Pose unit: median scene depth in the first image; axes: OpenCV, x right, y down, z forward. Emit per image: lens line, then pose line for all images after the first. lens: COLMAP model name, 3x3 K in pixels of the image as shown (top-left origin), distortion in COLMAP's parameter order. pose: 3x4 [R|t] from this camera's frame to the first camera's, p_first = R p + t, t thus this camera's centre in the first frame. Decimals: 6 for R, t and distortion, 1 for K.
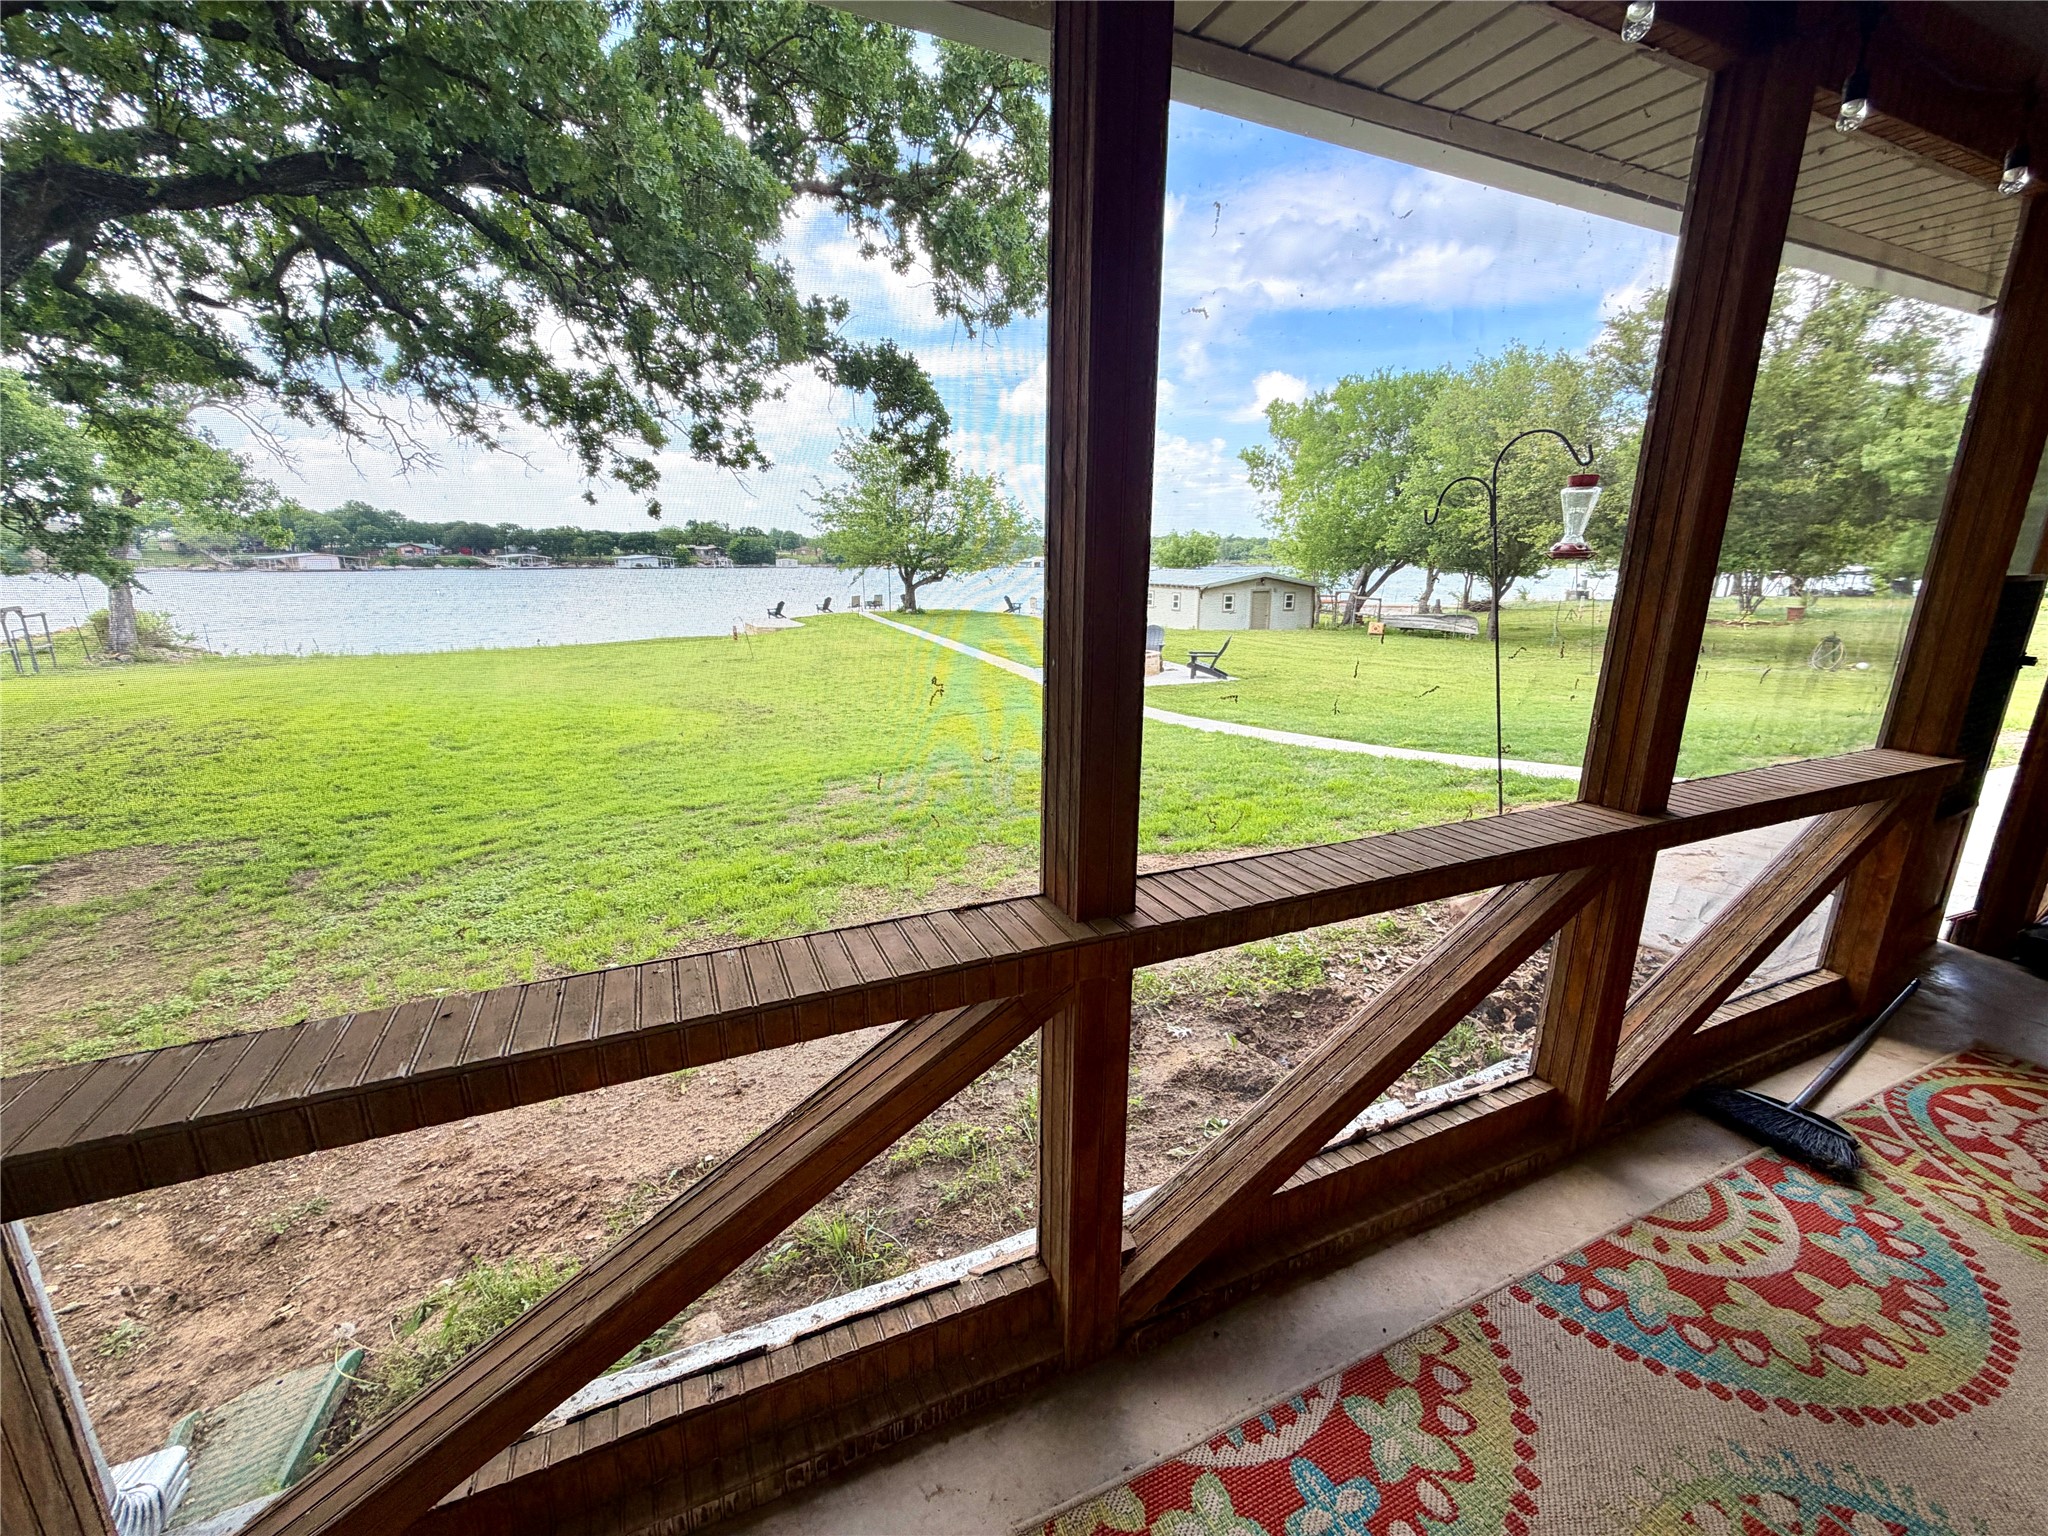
lens RADIAL K [[811.6, 0, 1022.2], [0, 811.6, 755.3], [0, 0, 1]] dist [0.003025, -0.000026]
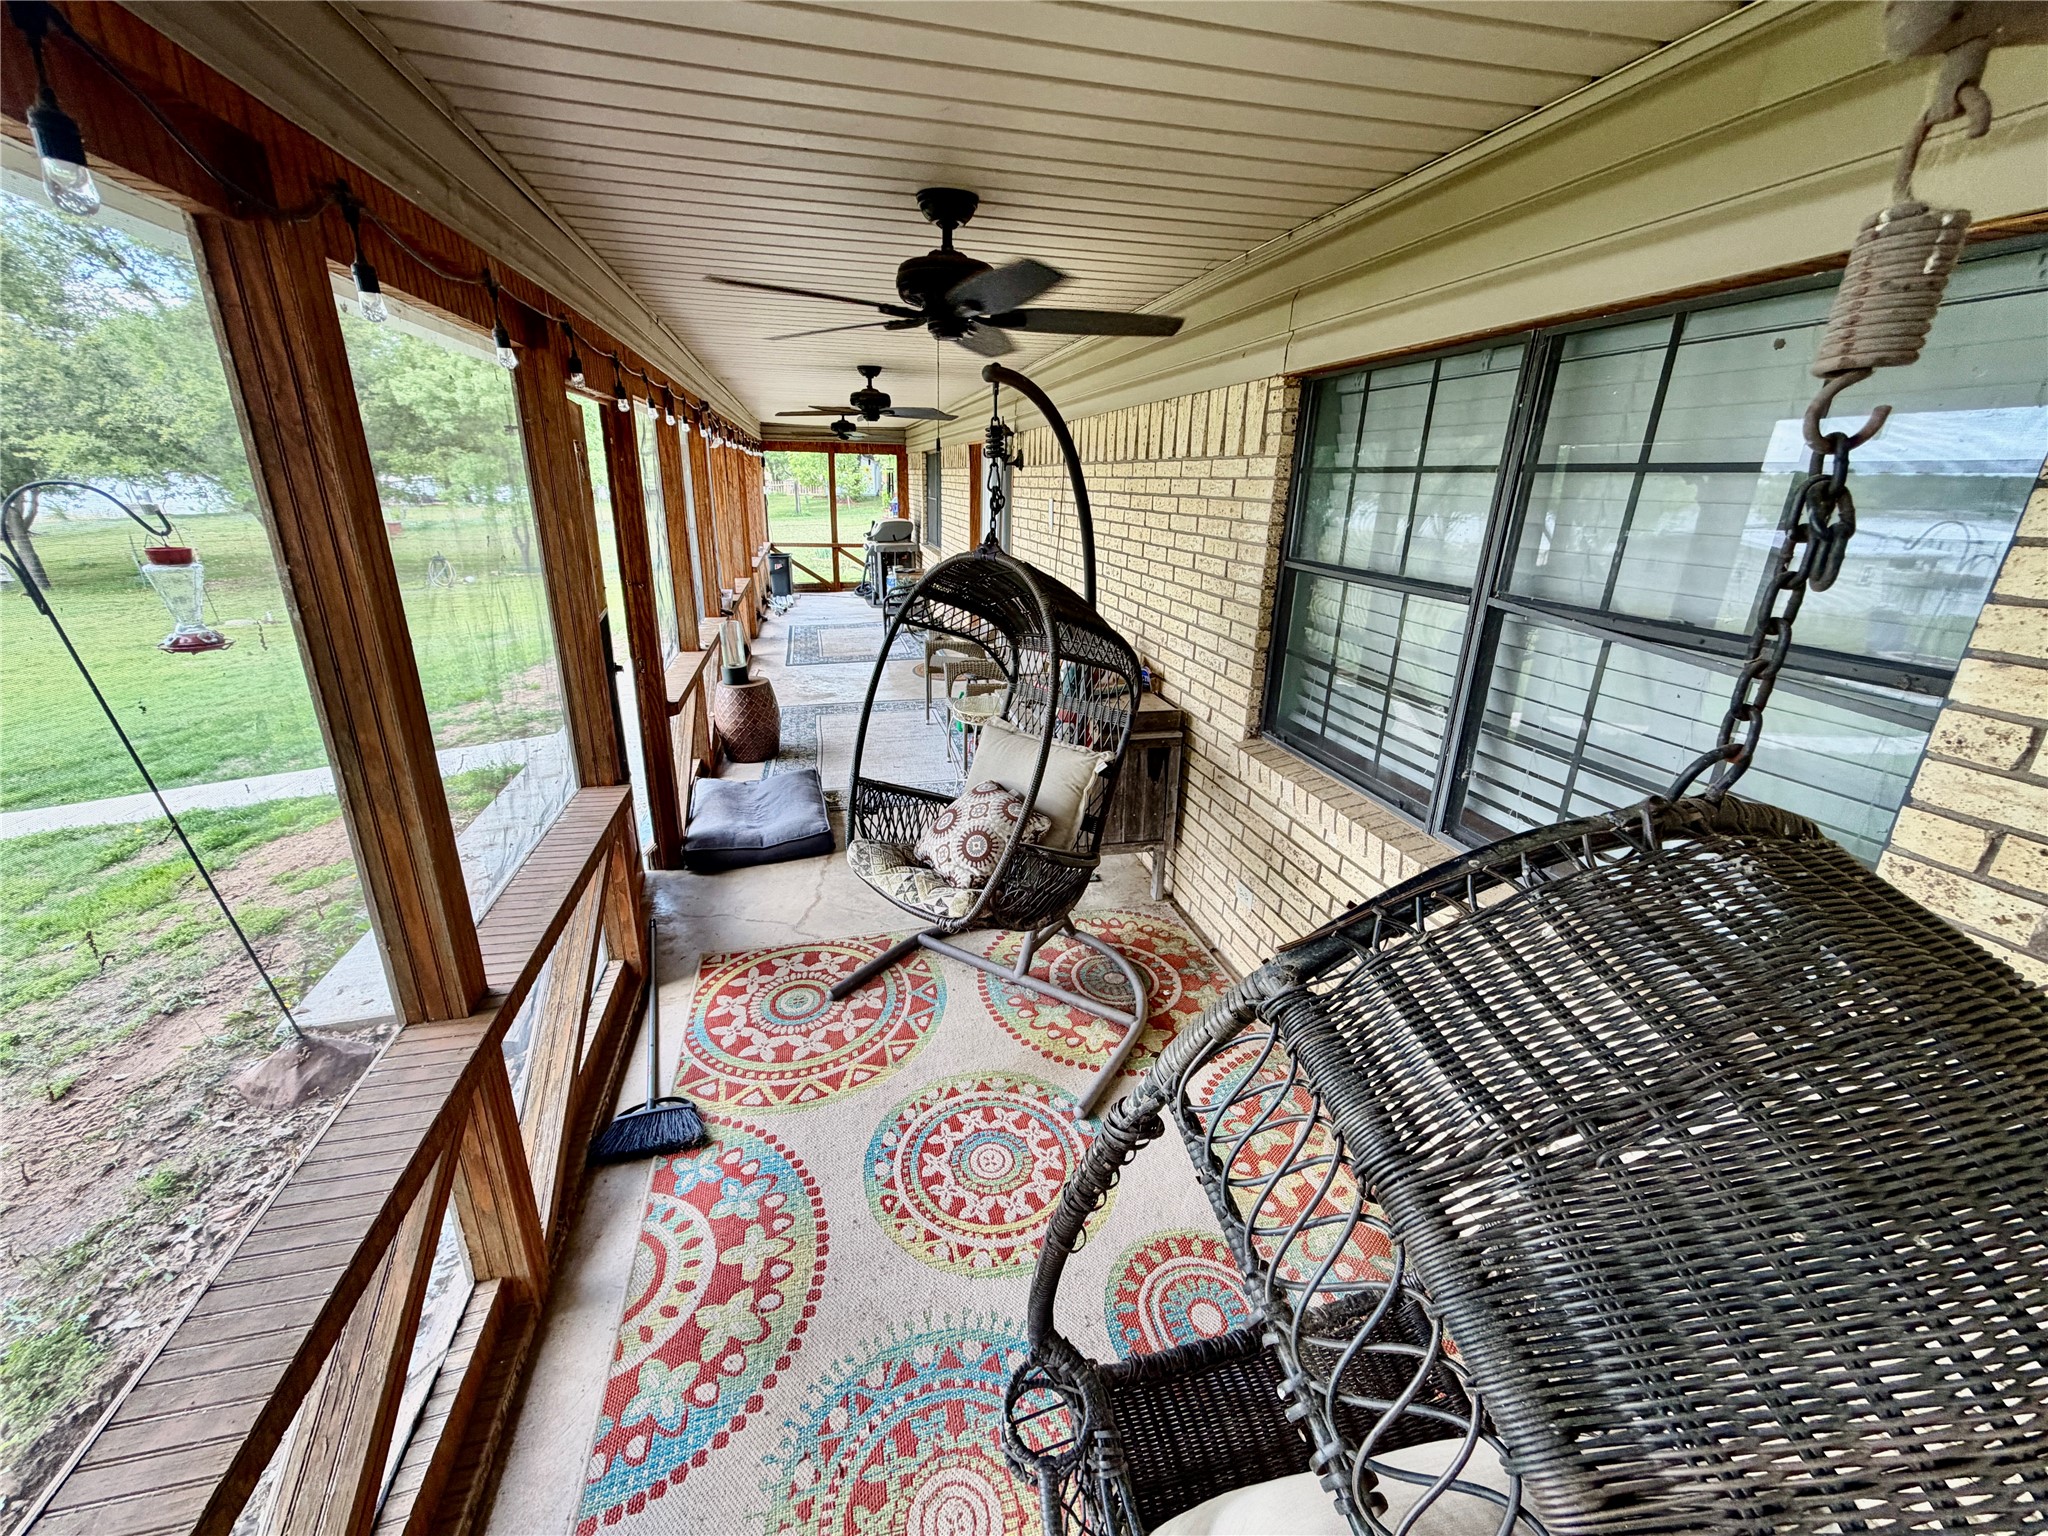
lens RADIAL K [[811.6, 0, 1018.8], [0, 811.6, 767.9], [0, 0, 1]] dist [0.003025, -0.000026]
pose [[0.181479, -0.327464, 0.927272, 0.079055], [0.222477, 0.932154, 0.285646, -0.317553], [-0.957899, 0.154458, 0.242019, 0.096723]]
